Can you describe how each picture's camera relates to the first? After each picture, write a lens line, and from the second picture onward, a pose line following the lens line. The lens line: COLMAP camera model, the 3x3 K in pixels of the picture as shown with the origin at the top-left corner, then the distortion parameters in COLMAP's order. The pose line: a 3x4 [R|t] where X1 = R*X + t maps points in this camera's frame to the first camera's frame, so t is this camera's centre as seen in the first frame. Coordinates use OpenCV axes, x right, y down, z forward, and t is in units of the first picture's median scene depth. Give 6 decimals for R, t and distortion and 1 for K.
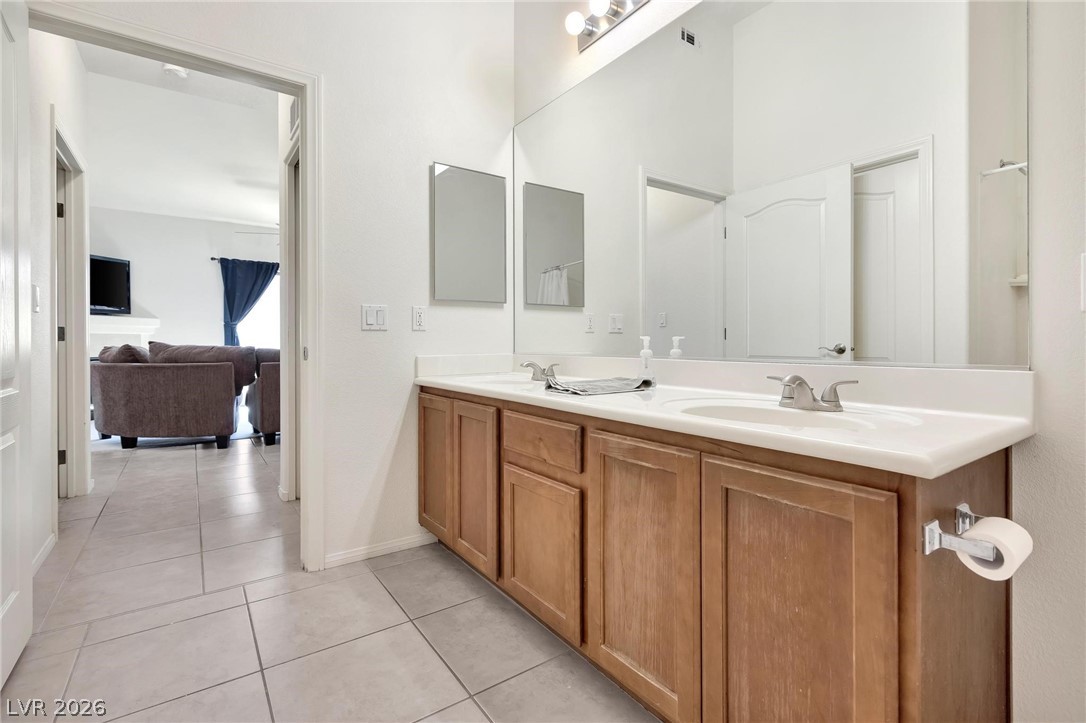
lens RADIAL K [[506.1, 0, 543.9], [0, 506.1, 340.6], [0, 0, 1]] dist [-0.002899, -0.000150]
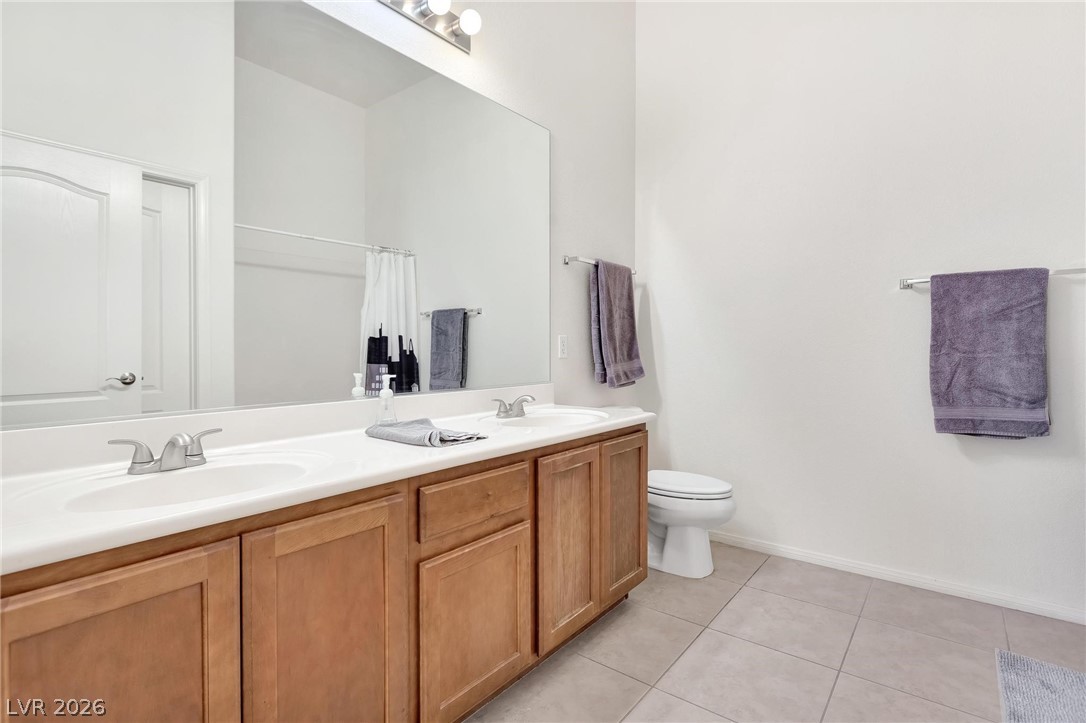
lens RADIAL K [[507.8, 0, 553.1], [0, 507.8, 363.0], [0, 0, 1]] dist [0.003383, -0.001985]
pose [[-0.301581, -0.013494, 0.953345, -1.063386], [-0.003605, 0.999909, 0.013013, -0.058520], [-0.953434, 0.000488, -0.301603, 1.395036]]
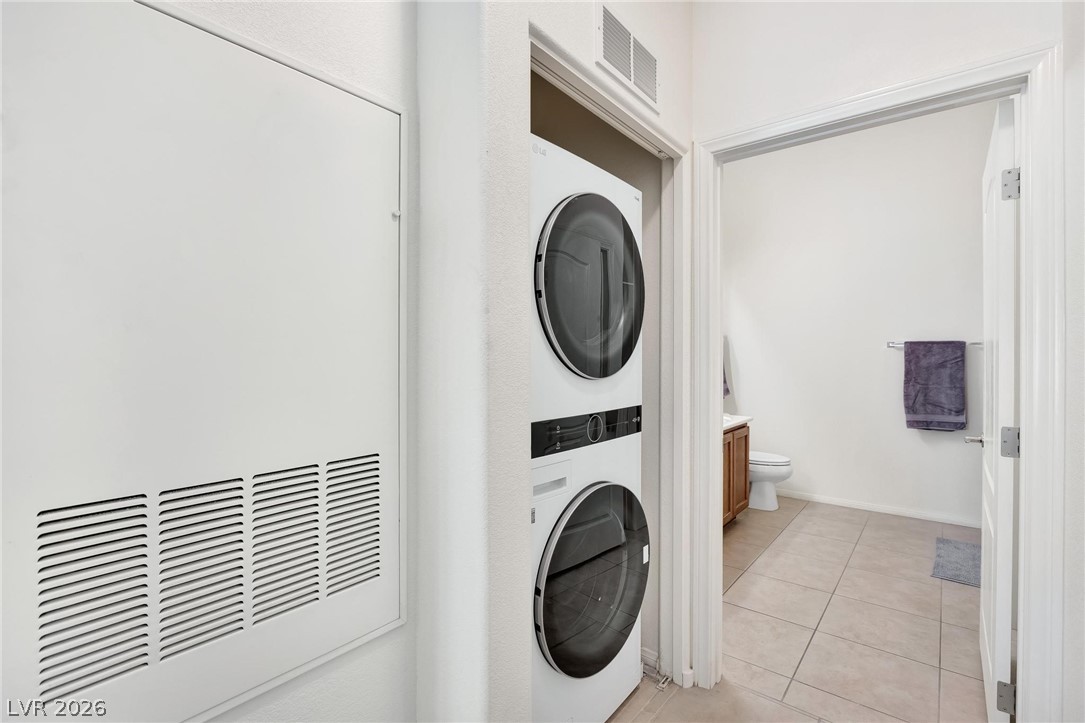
lens RADIAL K [[507.3, 0, 531.3], [0, 507.3, 364.4], [0, 0, 1]] dist [0.003383, -0.001985]
pose [[-0.285165, -0.014647, 0.958367, -1.433403], [-0.003662, 0.999893, 0.014192, -0.118207], [-0.958472, 0.000538, -0.285188, 1.856454]]
